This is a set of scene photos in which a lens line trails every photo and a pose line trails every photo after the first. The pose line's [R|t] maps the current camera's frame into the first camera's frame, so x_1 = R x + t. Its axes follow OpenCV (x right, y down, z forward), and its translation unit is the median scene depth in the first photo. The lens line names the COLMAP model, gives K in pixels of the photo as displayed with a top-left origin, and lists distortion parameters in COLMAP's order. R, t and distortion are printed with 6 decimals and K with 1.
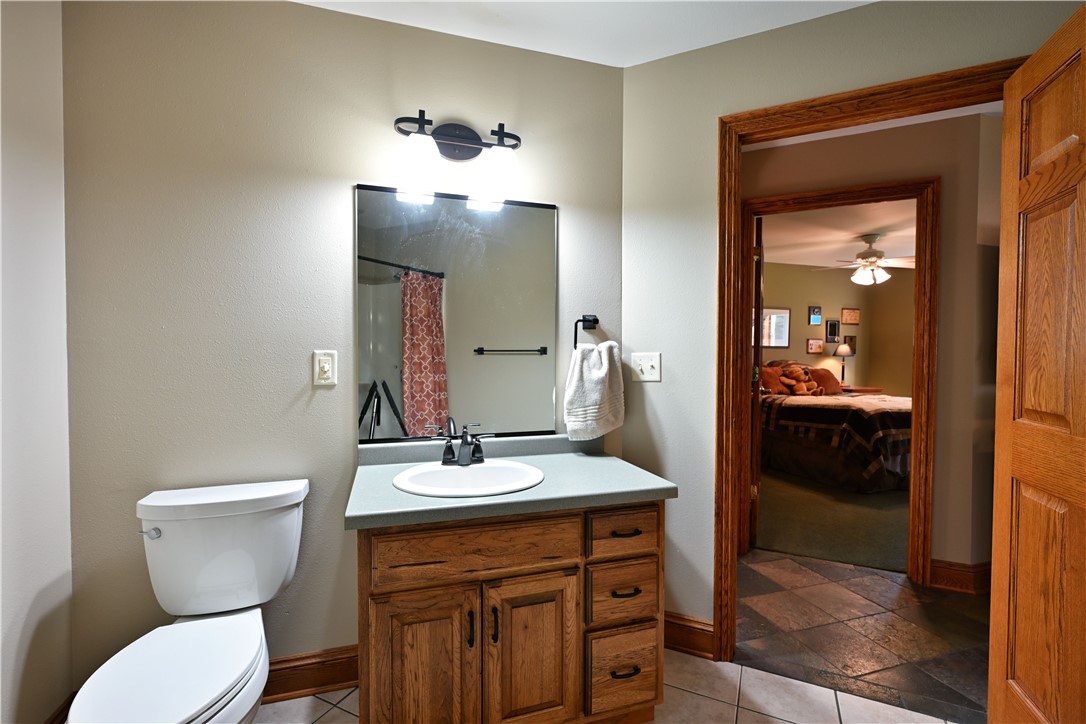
lens RADIAL K [[480.1, 0, 539.9], [0, 480.1, 363.1], [0, 0, 1]] dist [0.000433, 0.000200]
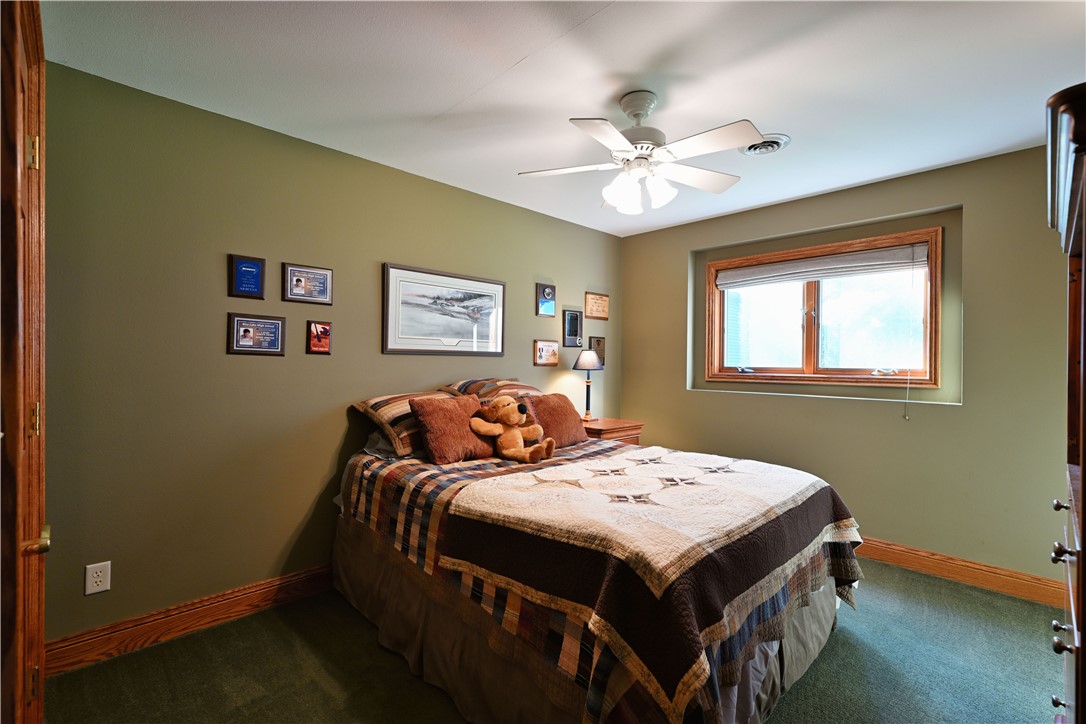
lens RADIAL K [[480.1, 0, 539.9], [0, 480.1, 363.1], [0, 0, 1]] dist [0.000433, 0.000200]
pose [[0.894858, -0.005285, 0.446320, 0.340391], [0.012513, 0.999834, -0.013248, -0.016685], [-0.446176, 0.017440, 0.894775, 0.537822]]
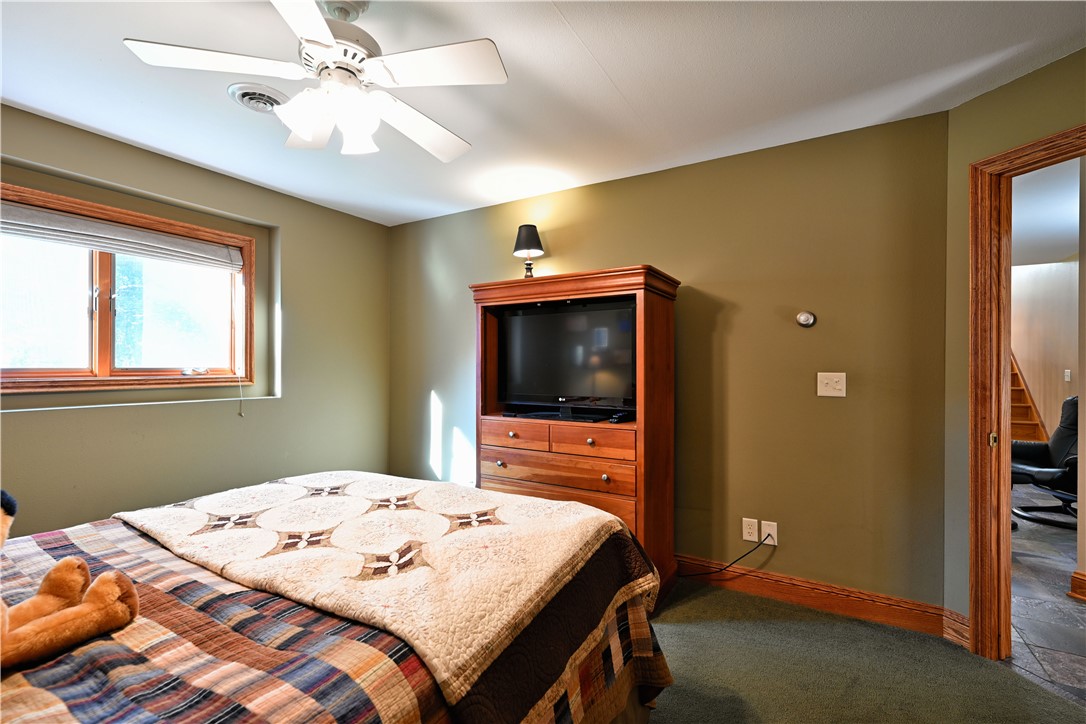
lens RADIAL K [[480.1, 0, 539.9], [0, 480.1, 363.1], [0, 0, 1]] dist [0.000433, 0.000200]
pose [[-0.665993, -0.010762, 0.745880, 0.306004], [0.006811, 0.999767, 0.020506, -0.025825], [-0.745926, 0.018737, -0.665765, 0.921825]]
